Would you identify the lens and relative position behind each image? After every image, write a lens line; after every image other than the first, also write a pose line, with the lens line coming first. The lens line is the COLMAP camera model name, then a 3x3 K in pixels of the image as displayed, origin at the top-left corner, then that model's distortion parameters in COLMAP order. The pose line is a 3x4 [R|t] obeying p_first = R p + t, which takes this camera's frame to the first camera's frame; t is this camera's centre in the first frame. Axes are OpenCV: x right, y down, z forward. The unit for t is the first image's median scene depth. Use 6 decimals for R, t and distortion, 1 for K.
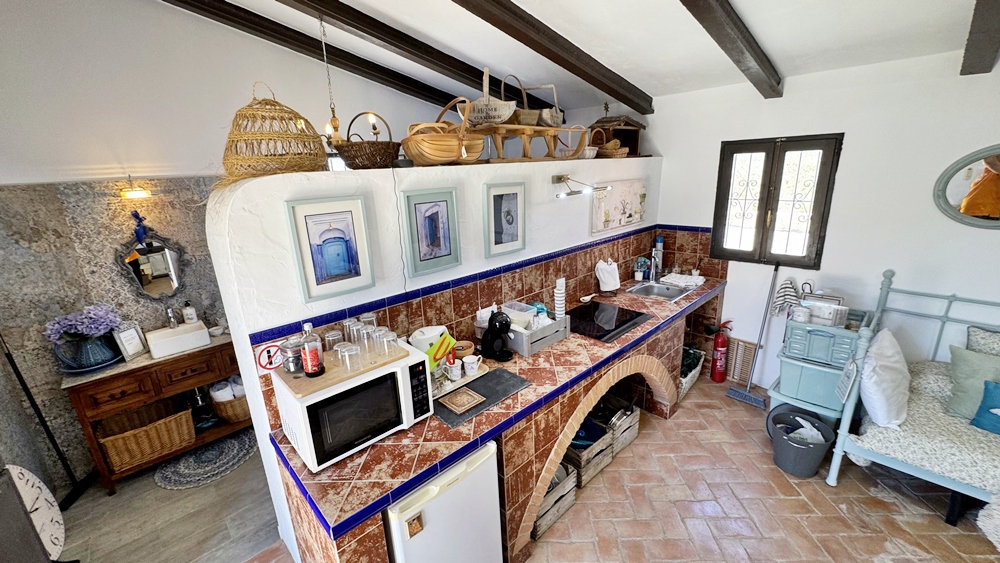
lens RADIAL K [[402.2, 0, 500.2], [0, 402.2, 281.7], [0, 0, 1]] dist [-0.003076, -0.000108]
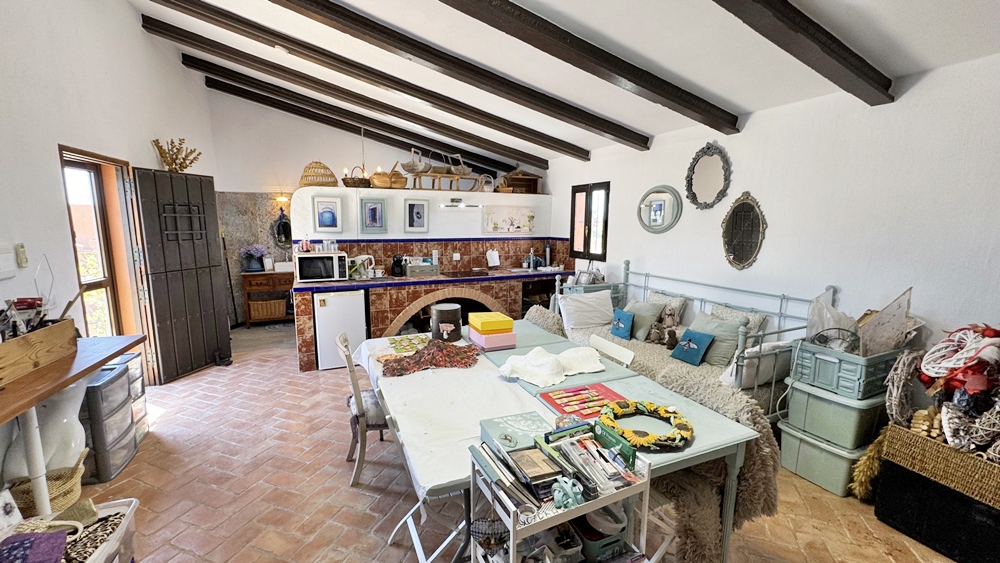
lens RADIAL K [[402.2, 0, 499.0], [0, 402.2, 281.6], [0, 0, 1]] dist [-0.003076, -0.000108]
pose [[0.949404, 0.098313, -0.298272, 1.010778], [-0.133450, 0.986021, -0.099771, 0.313563], [0.284293, 0.134527, 0.949252, -0.773800]]
